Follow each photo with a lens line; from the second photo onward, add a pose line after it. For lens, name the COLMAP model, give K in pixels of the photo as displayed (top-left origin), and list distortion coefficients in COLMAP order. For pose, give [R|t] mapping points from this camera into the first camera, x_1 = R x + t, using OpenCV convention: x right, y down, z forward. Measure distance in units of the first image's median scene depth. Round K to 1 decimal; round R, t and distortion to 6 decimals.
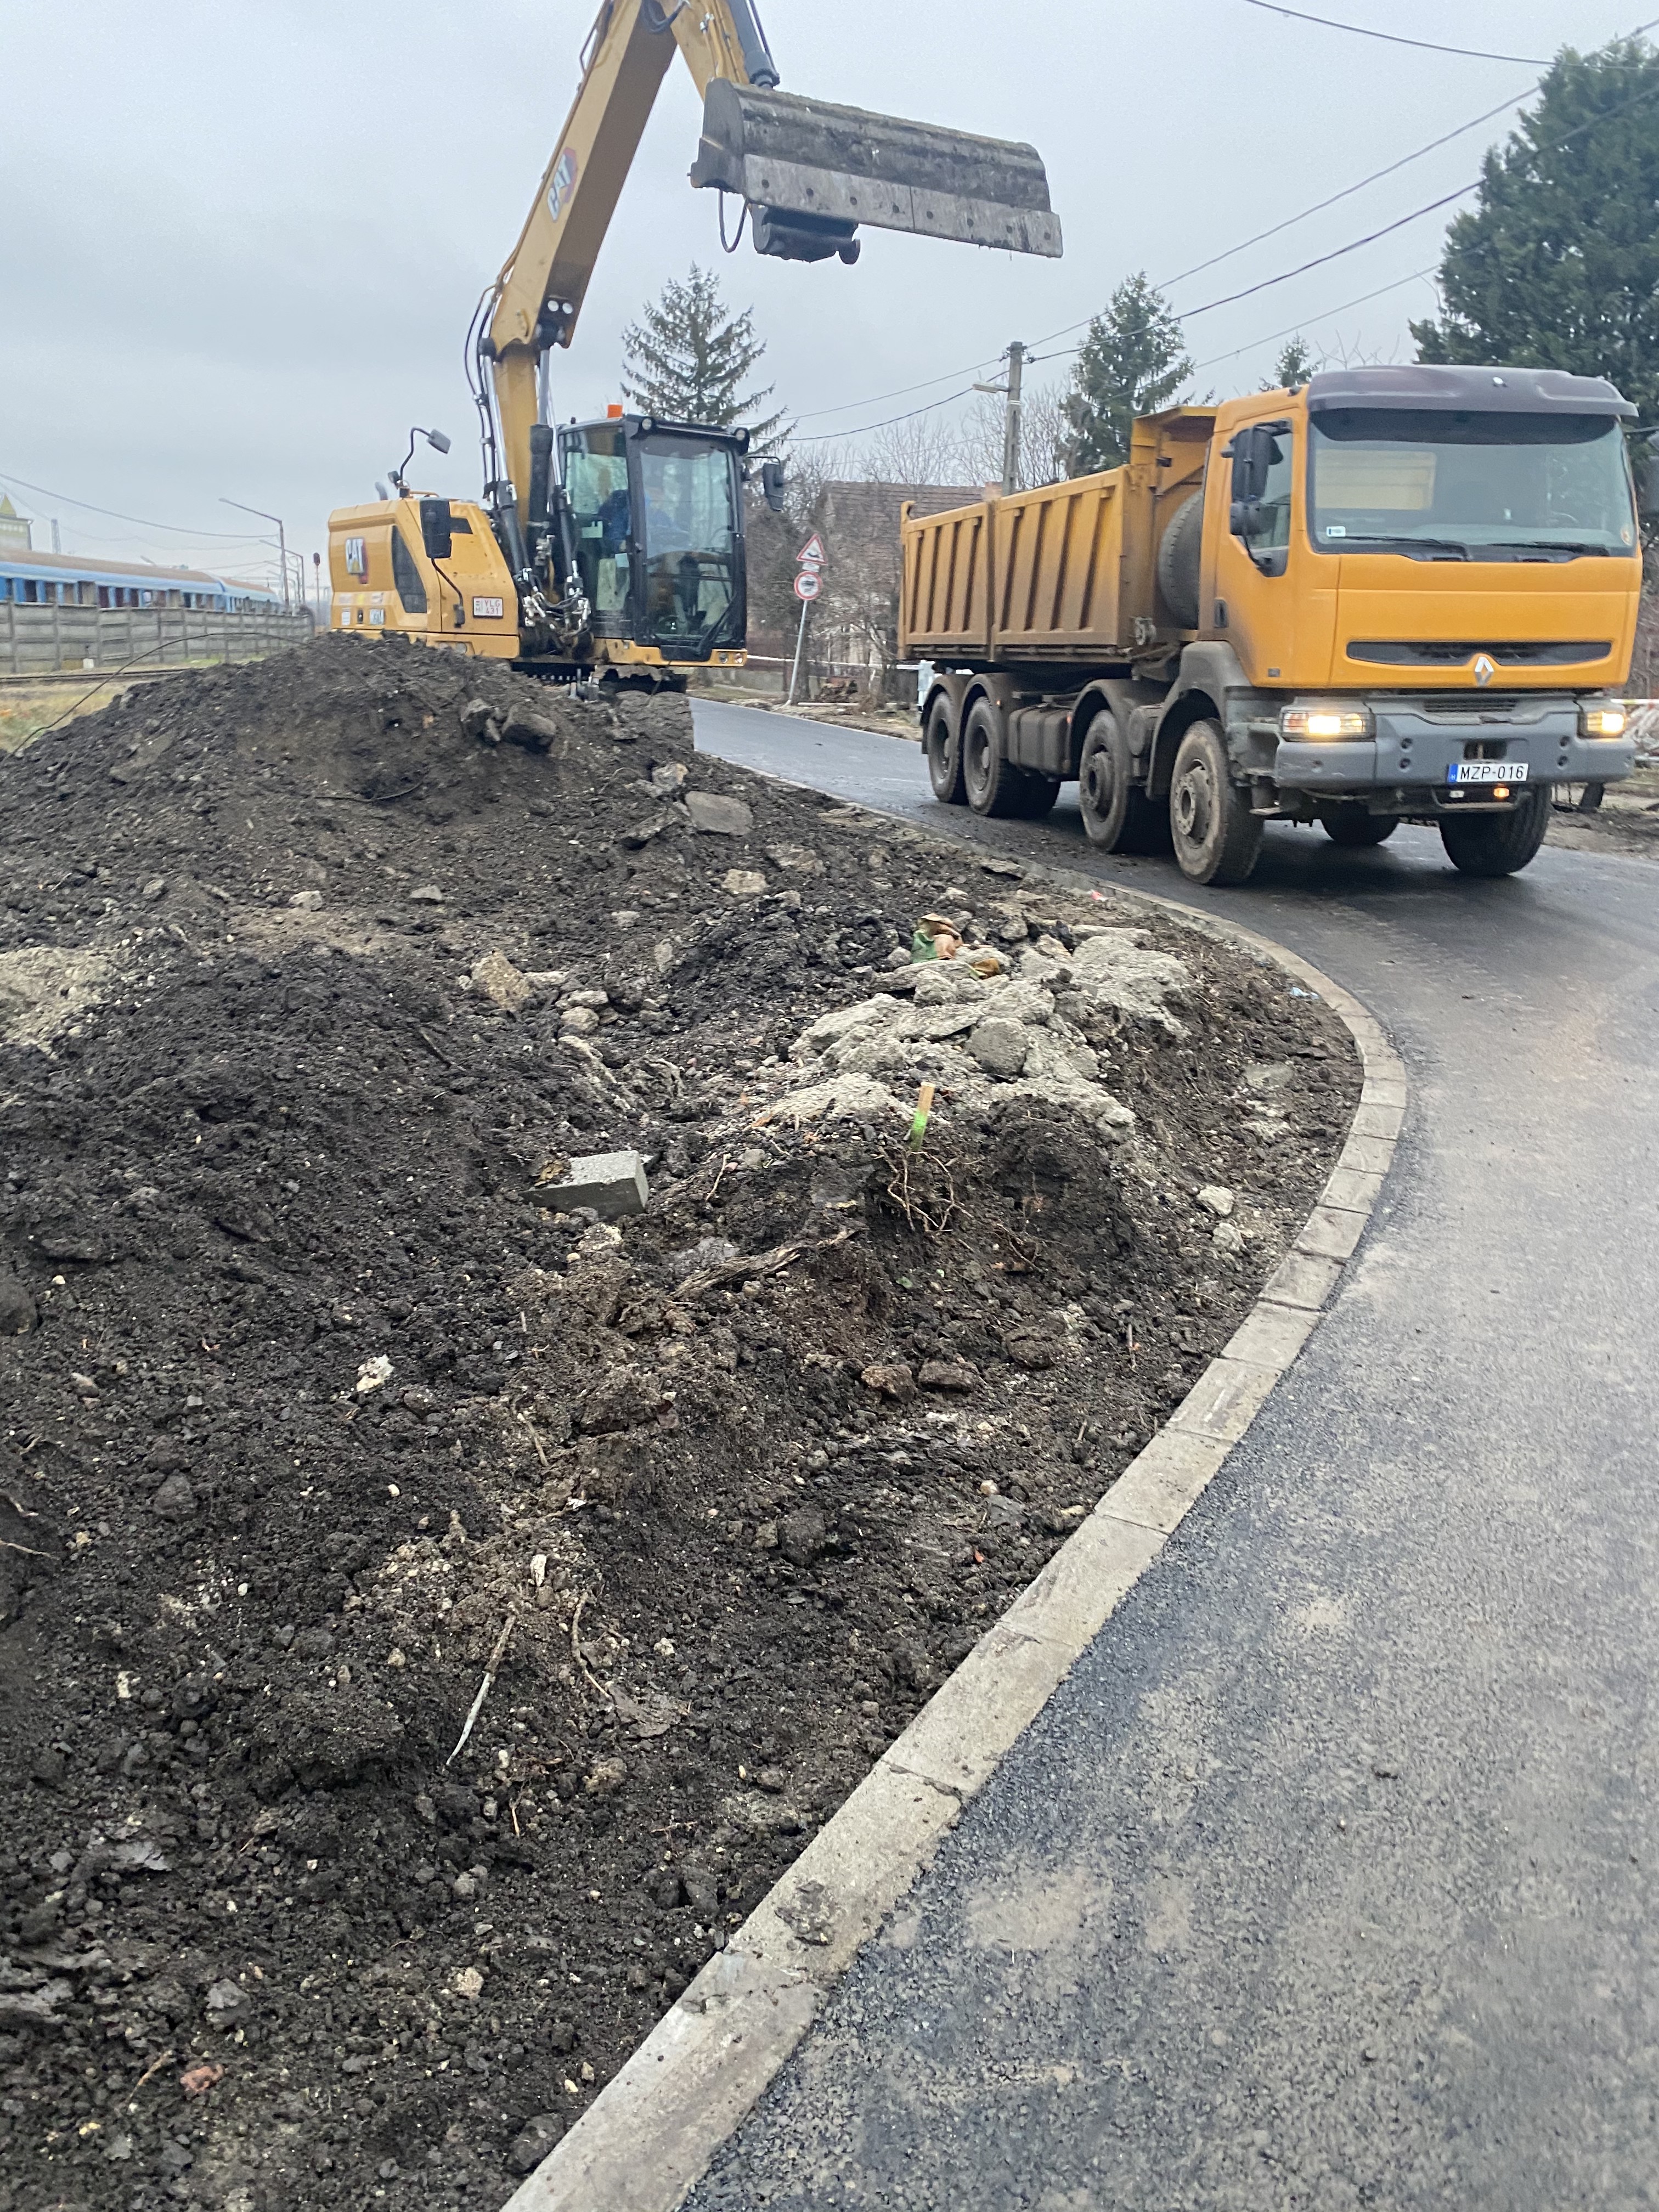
lens RADIAL K [[1717.6, 0, 821.9], [0, 1717.6, 1116.4], [0, 0, 1]] dist [0.143647, -0.362329]
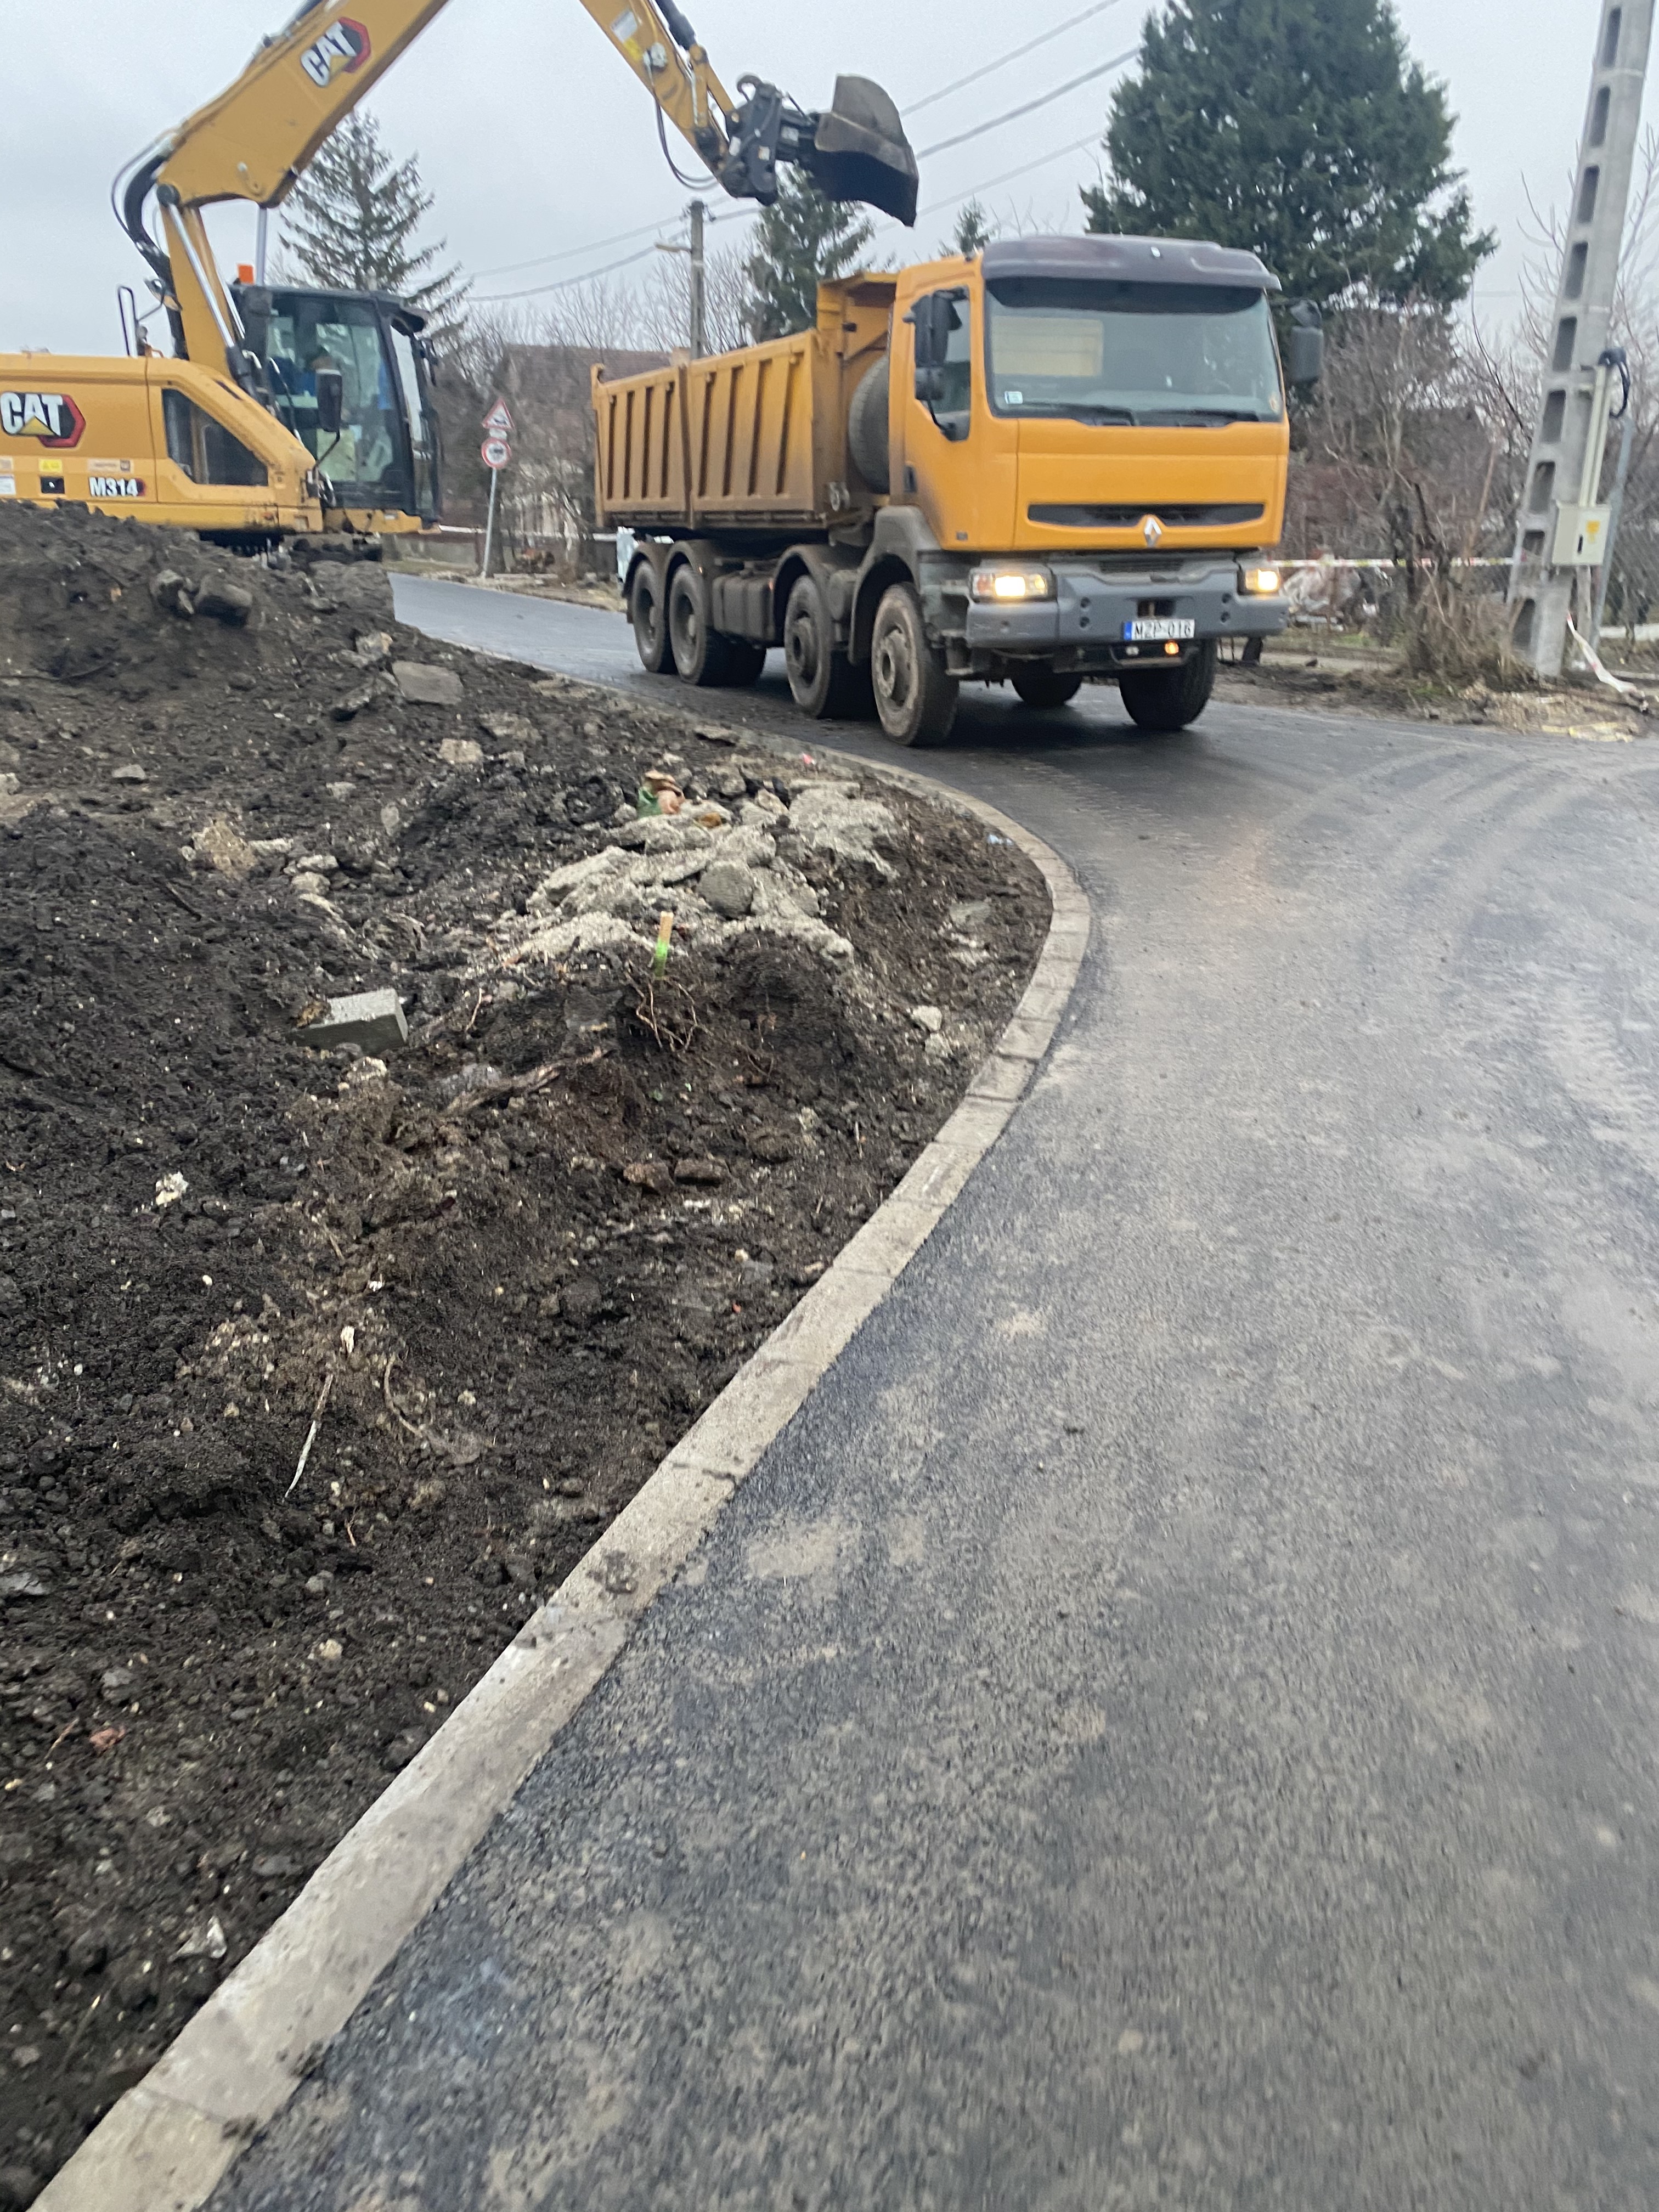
lens RADIAL K [[1717.6, 0, 821.9], [0, 1717.6, 1116.4], [0, 0, 1]] dist [0.143647, -0.362329]
pose [[0.985993, -0.060577, 0.155396, -0.019500], [0.050033, 0.996229, 0.070888, 0.038488], [-0.159104, -0.062120, 0.985306, -0.107711]]
